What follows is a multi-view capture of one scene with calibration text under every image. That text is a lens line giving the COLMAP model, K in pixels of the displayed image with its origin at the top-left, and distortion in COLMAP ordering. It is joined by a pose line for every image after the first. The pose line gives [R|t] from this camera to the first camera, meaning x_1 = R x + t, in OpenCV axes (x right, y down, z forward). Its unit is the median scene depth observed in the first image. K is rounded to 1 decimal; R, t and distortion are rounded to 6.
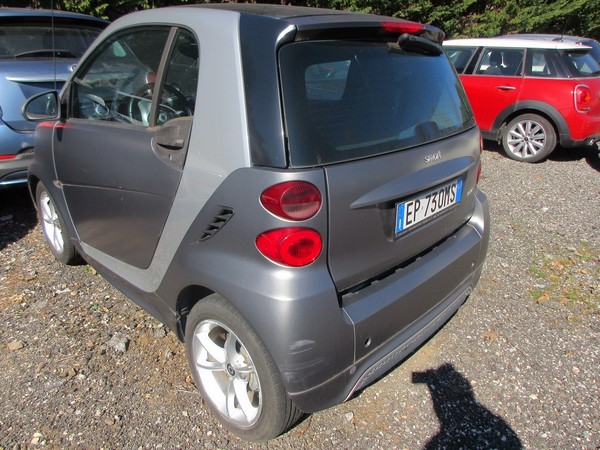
lens RADIAL K [[454.2, 0, 300.0], [0, 454.2, 225.0], [0, 0, 1]] dist [0.011339, 0.001728]
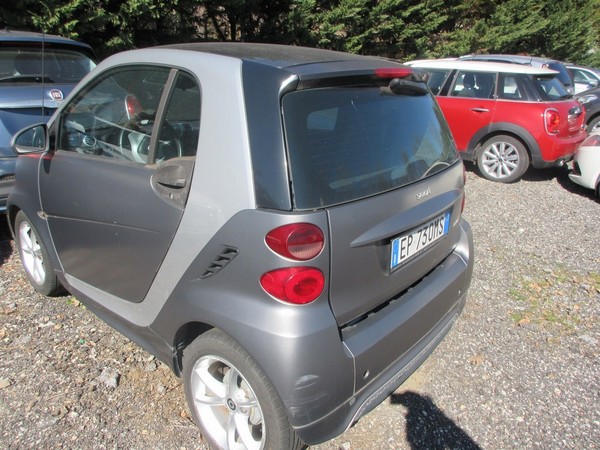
lens RADIAL K [[470.8, 0, 300.0], [0, 470.8, 225.0], [0, 0, 1]] dist [-0.002914, 0.003885]
pose [[0.998073, -0.009260, 0.061362, -0.054351], [0.011269, 0.999409, -0.032475, -0.040246], [-0.061025, 0.033104, 0.997587, -0.060046]]
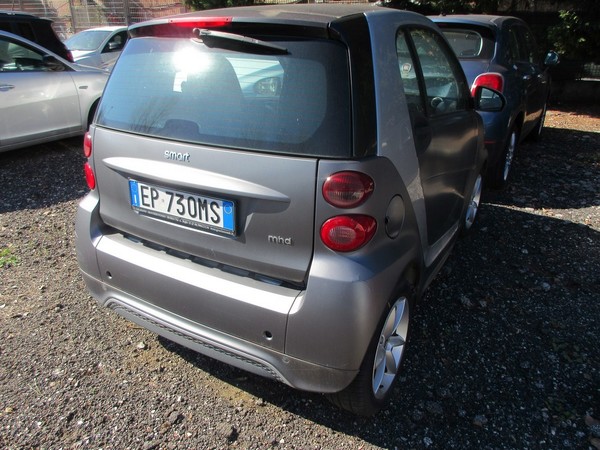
lens RADIAL K [[454.2, 0, 300.0], [0, 454.2, 225.0], [0, 0, 1]] dist [0.011339, 0.001728]
pose [[0.217740, 0.355799, -0.908843, 1.151782], [-0.366275, 0.892915, 0.261811, -0.330921], [0.904672, 0.275880, 0.324744, 0.867471]]
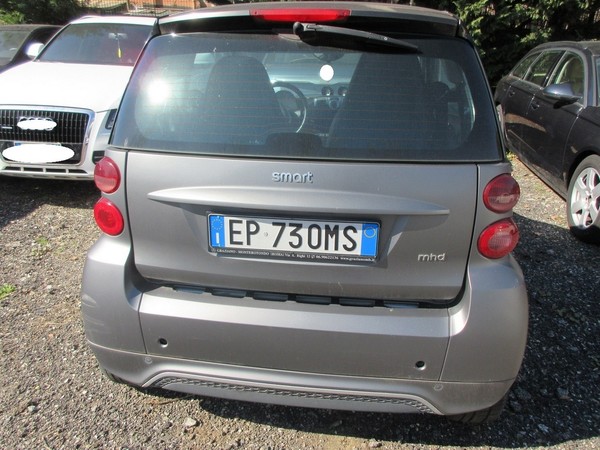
lens RADIAL K [[454.2, 0, 300.0], [0, 454.2, 225.0], [0, 0, 1]] dist [0.011339, 0.001728]
pose [[0.597523, 0.280365, -0.751240, 0.824200], [-0.305336, 0.945854, 0.110136, -0.146293], [0.741442, 0.163572, 0.650775, 0.460378]]
